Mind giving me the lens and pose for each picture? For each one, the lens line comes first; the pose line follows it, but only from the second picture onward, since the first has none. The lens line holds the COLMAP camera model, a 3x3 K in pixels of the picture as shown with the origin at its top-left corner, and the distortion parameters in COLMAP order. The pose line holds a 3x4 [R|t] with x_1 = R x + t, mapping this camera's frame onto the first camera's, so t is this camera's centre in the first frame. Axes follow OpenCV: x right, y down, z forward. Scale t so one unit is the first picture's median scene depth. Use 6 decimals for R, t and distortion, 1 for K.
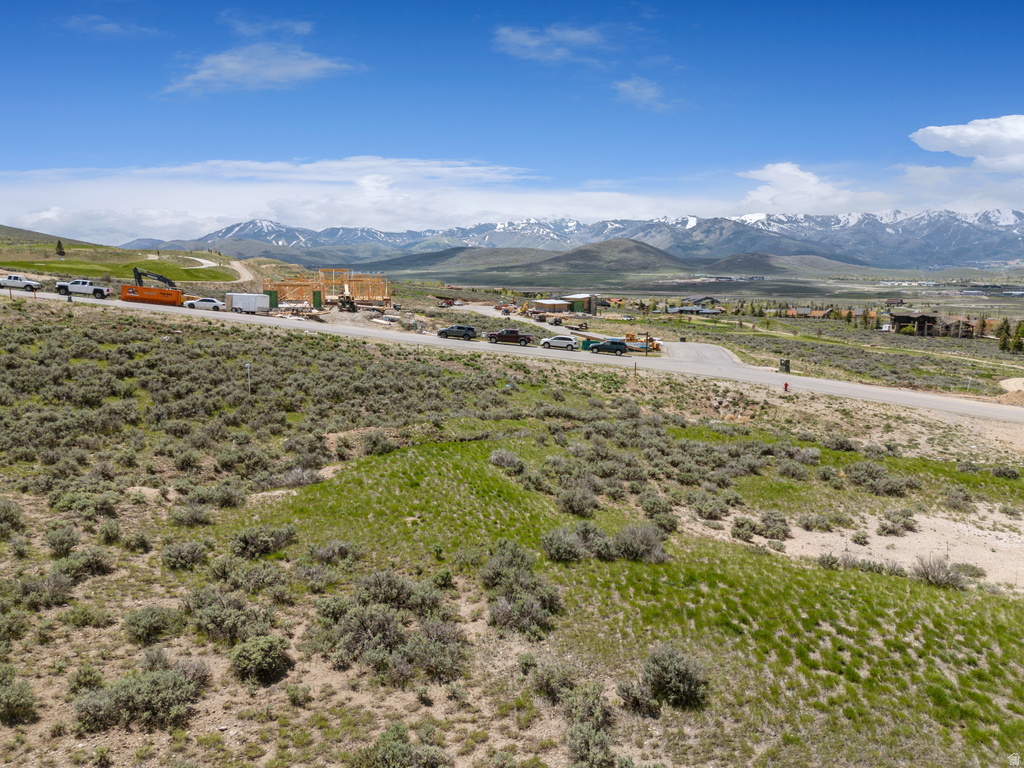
lens RADIAL K [[749.0, 0, 512.4], [0, 749.0, 379.3], [0, 0, 1]] dist [0.074792, -0.063403]
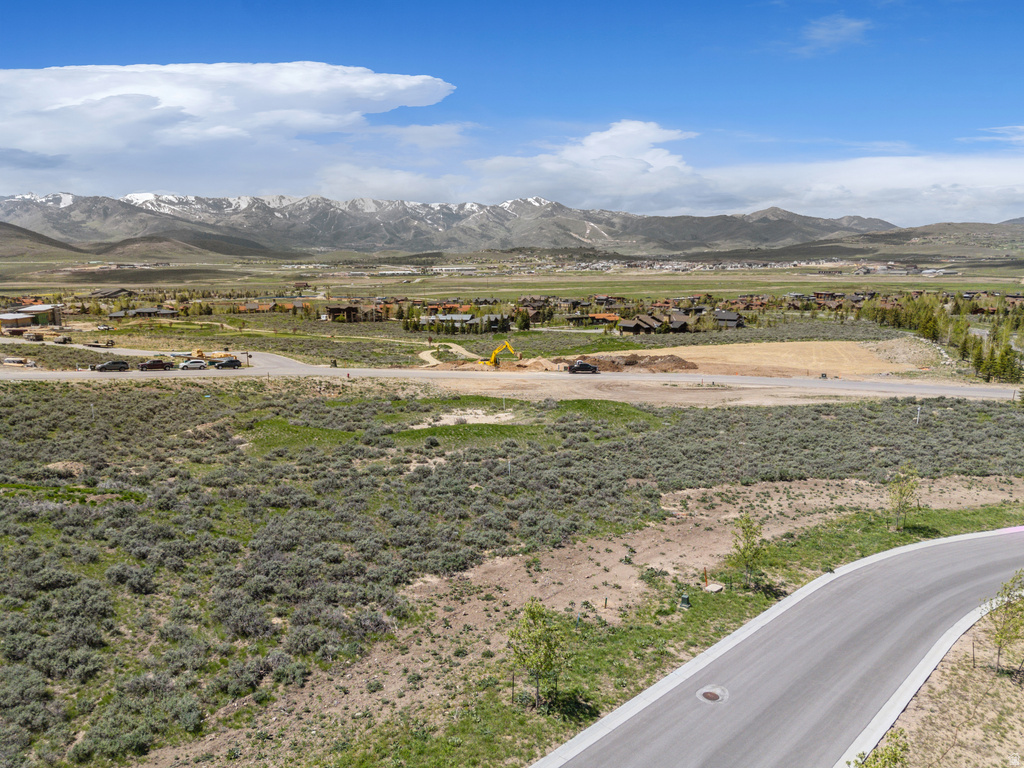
lens RADIAL K [[749.0, 0, 512.4], [0, 749.0, 379.3], [0, 0, 1]] dist [0.074792, -0.063403]
pose [[0.733535, -0.133665, 0.666379, -0.703507], [0.118408, 0.990609, 0.068359, -0.071952], [-0.669258, 0.028761, 0.742473, -0.796392]]
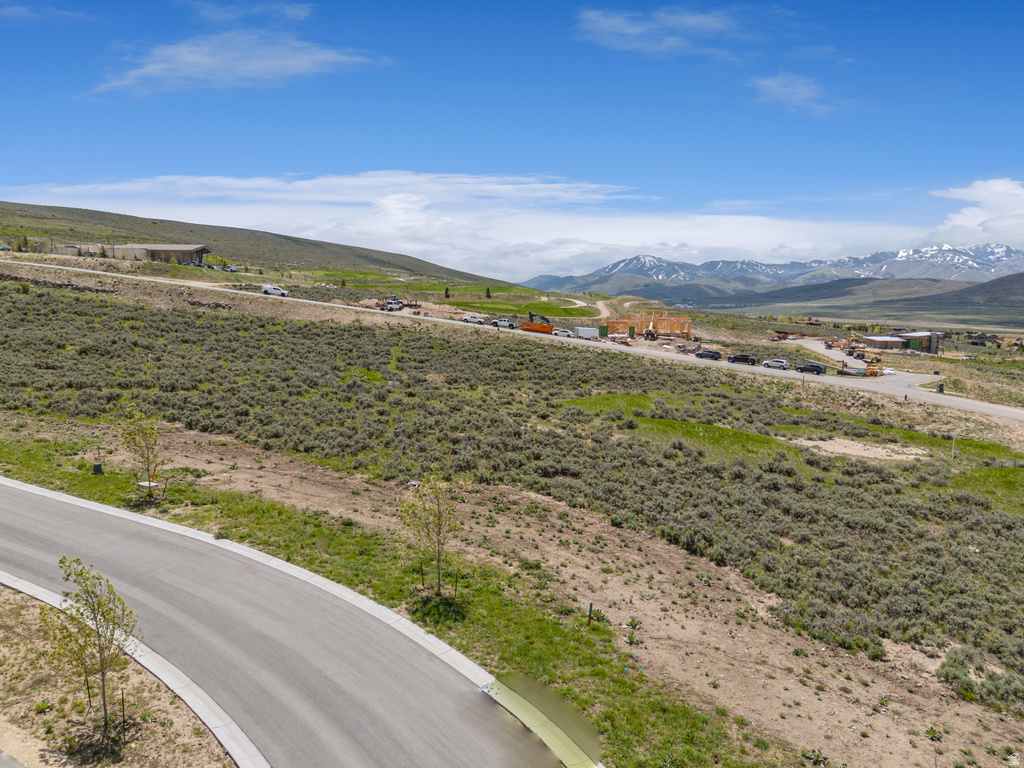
lens RADIAL K [[749.0, 0, 512.4], [0, 749.0, 379.3], [0, 0, 1]] dist [0.074792, -0.063403]
pose [[0.883792, 0.056119, -0.464502, 0.439429], [-0.075887, 0.996829, -0.023957, 0.083434], [0.461685, 0.056423, 0.885248, -0.847729]]
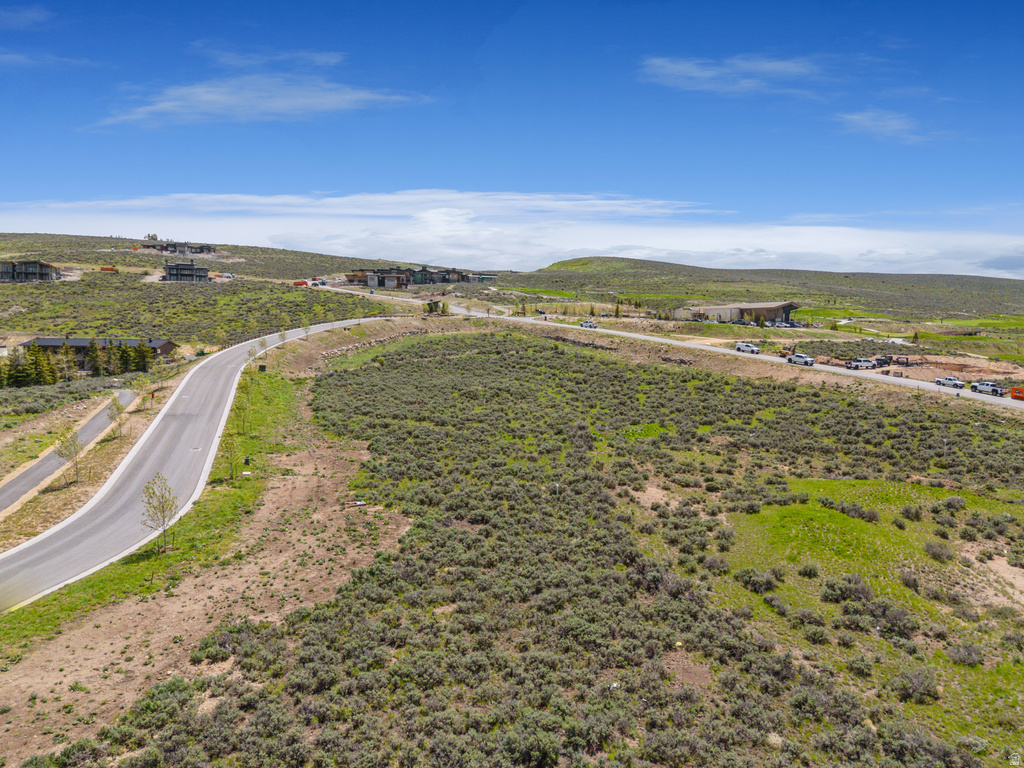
lens RADIAL K [[749.0, 0, 512.4], [0, 749.0, 379.3], [0, 0, 1]] dist [0.074792, -0.063403]
pose [[0.192777, 0.049100, -0.980013, 1.016274], [-0.153412, 0.987973, 0.019322, -0.033837], [0.969176, 0.146621, 0.197991, -0.270278]]
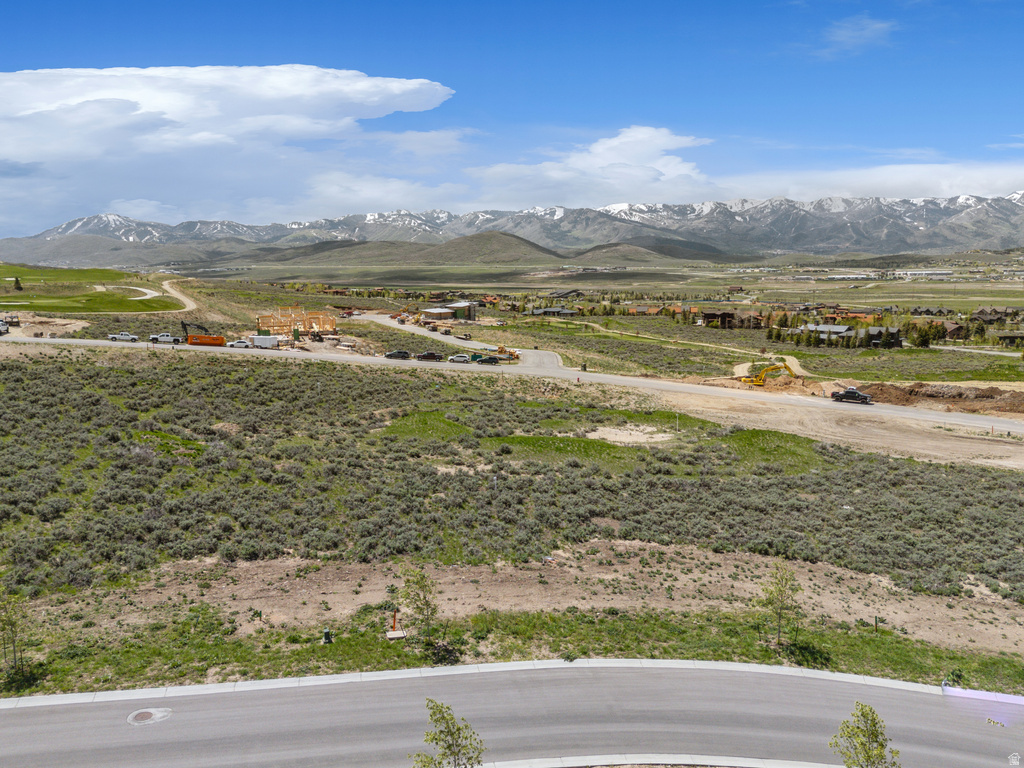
lens RADIAL K [[749.0, 0, 512.4], [0, 749.0, 379.3], [0, 0, 1]] dist [0.074792, -0.063403]
pose [[0.985979, -0.047304, 0.160024, -0.136563], [0.045362, 0.998846, 0.015766, -0.034466], [-0.160585, -0.008286, 0.986987, -1.039143]]
